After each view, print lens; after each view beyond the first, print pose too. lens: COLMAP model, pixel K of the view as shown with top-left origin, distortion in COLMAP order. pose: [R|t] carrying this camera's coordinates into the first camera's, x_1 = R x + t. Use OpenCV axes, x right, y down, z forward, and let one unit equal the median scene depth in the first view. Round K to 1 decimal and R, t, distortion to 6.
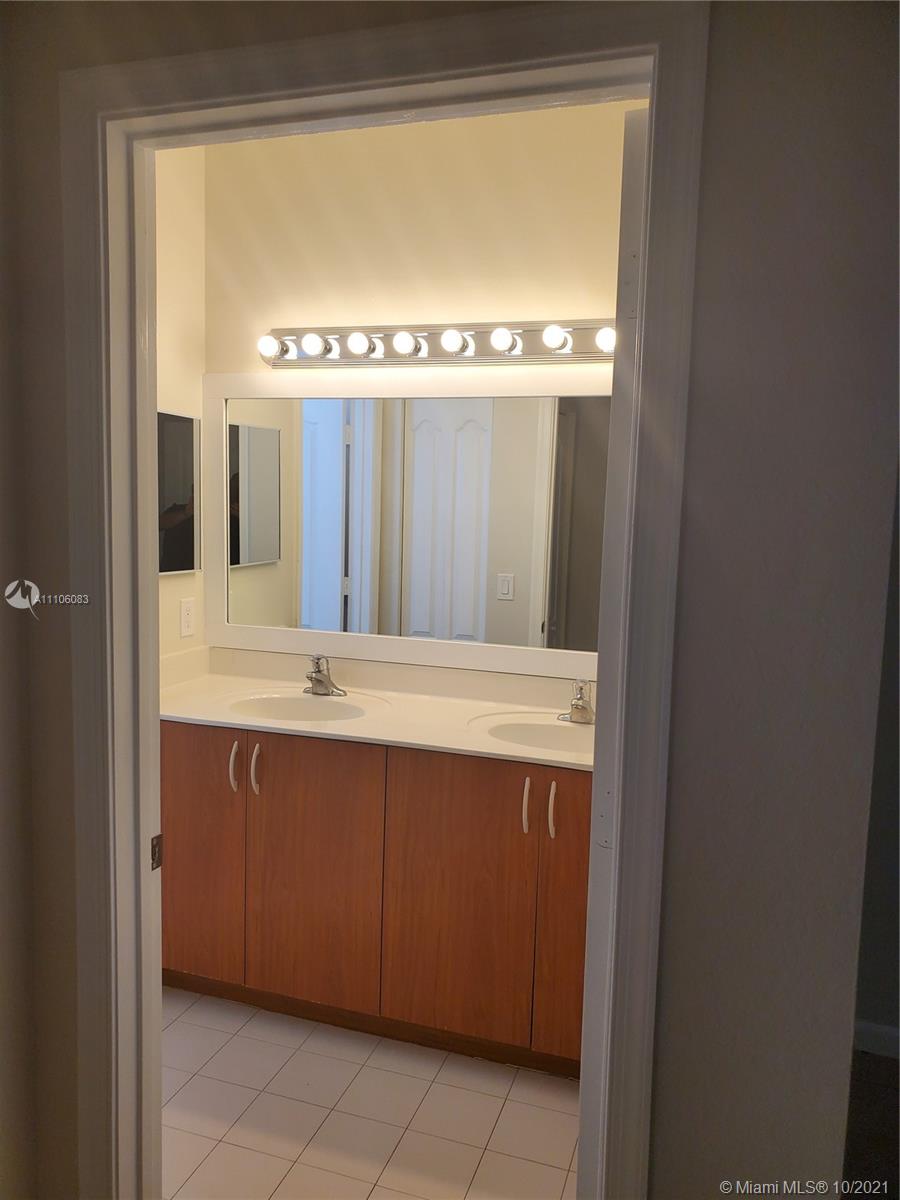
lens RADIAL K [[940.8, 0, 444.2], [0, 940.8, 593.1], [0, 0, 1]] dist [0.004075, 0.002196]
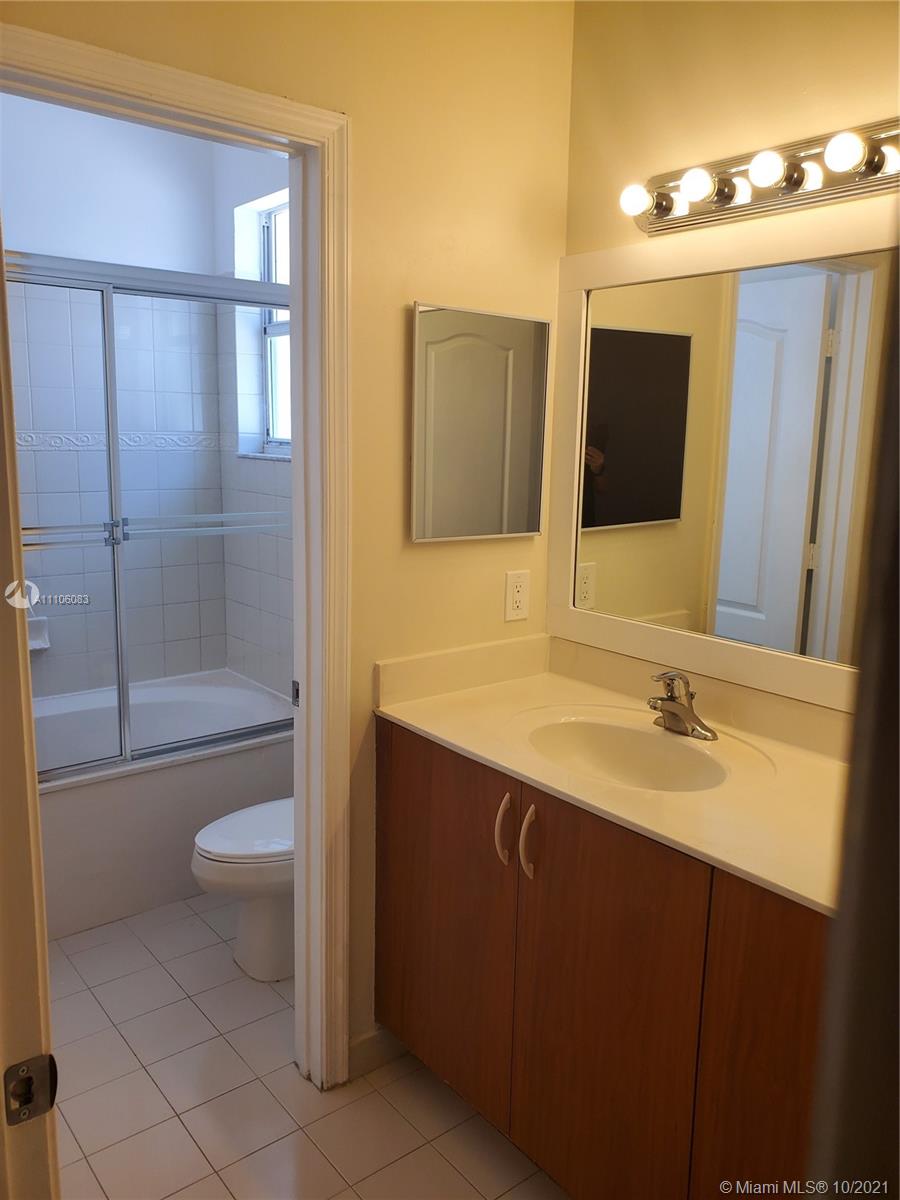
lens RADIAL K [[940.8, 0, 422.8], [0, 940.8, 590.7], [0, 0, 1]] dist [0.004075, 0.002196]
pose [[0.826871, 0.083432, -0.556169, 0.081252], [-0.051447, 0.996010, 0.072925, -0.029629], [0.560034, -0.031687, 0.827863, 0.365717]]
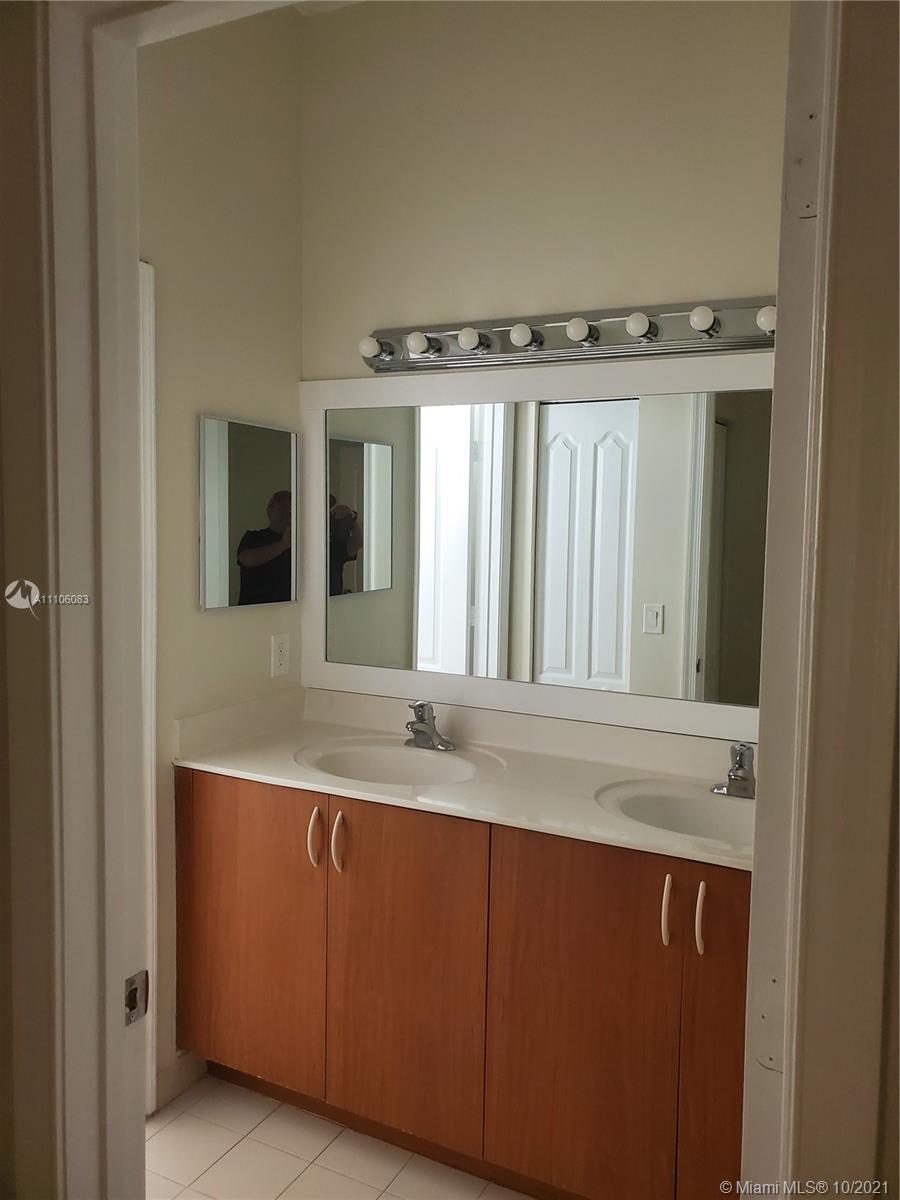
lens RADIAL K [[940.8, 0, 457.5], [0, 940.8, 580.0], [0, 0, 1]] dist [0.004075, 0.002196]
pose [[0.988134, 0.001521, -0.153588, 0.029706], [-0.007814, 0.999154, -0.040376, -0.011287], [0.153397, 0.041097, 0.987310, 0.161418]]
